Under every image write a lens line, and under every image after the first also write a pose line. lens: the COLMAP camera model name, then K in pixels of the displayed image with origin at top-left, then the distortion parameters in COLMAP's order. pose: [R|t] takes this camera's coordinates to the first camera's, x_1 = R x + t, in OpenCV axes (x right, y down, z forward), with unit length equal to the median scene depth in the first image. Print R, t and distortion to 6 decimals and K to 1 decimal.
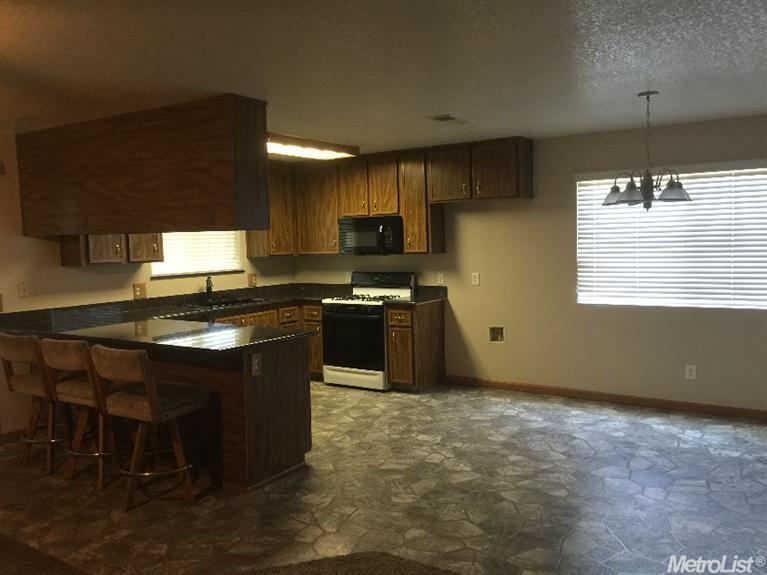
lens RADIAL K [[655.7, 0, 380.2], [0, 655.7, 284.9], [0, 0, 1]] dist [0.072980, -0.101648]
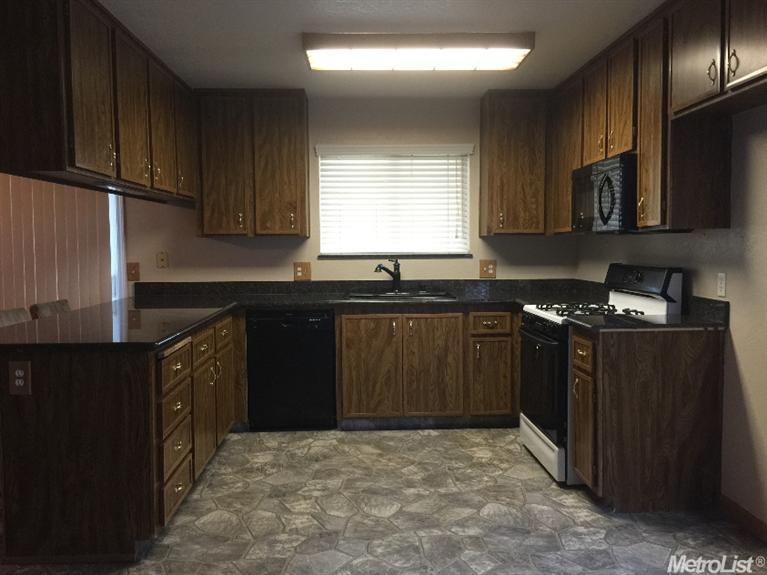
lens RADIAL K [[655.7, 0, 381.0], [0, 655.7, 280.7], [0, 0, 1]] dist [0.072980, -0.101648]
pose [[0.592634, 0.065996, -0.802764, 0.412427], [-0.065076, 0.997303, 0.033948, -0.015649], [0.802839, 0.032122, 0.595330, 0.673453]]
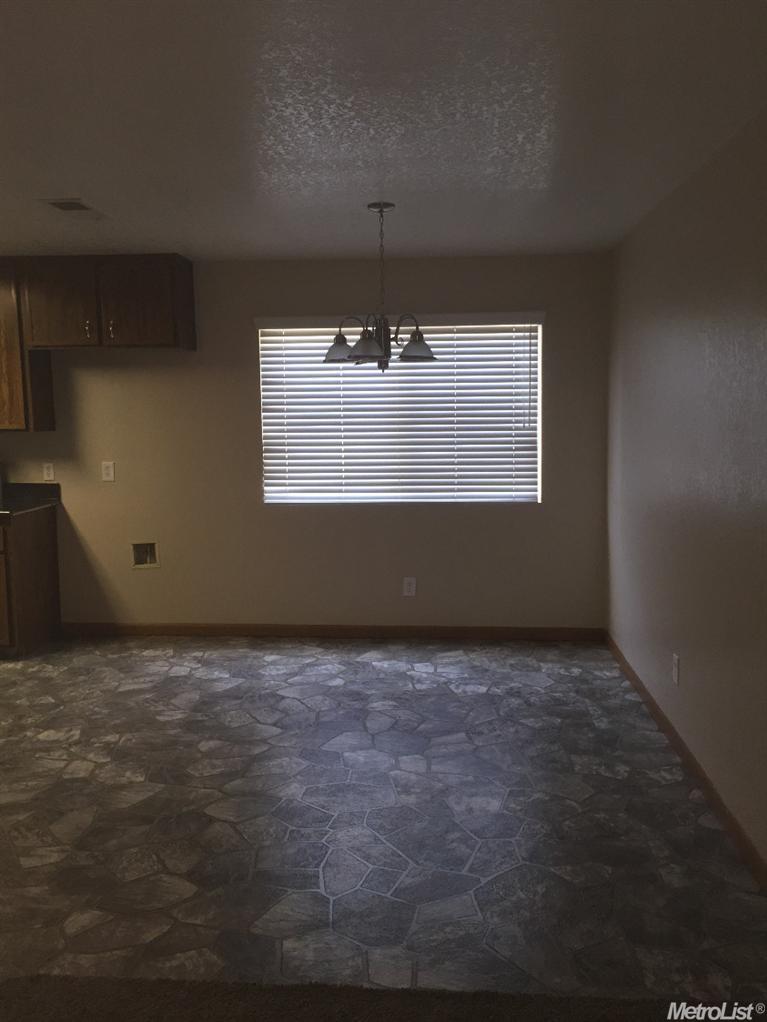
lens RADIAL K [[873.7, 0, 390.5], [0, 873.7, 506.3], [0, 0, 1]] dist [0.072980, -0.101648]
pose [[0.869447, -0.041696, 0.492264, -0.049642], [0.023010, 0.998768, 0.043956, -0.007487], [-0.493490, -0.026890, 0.869335, 0.132238]]
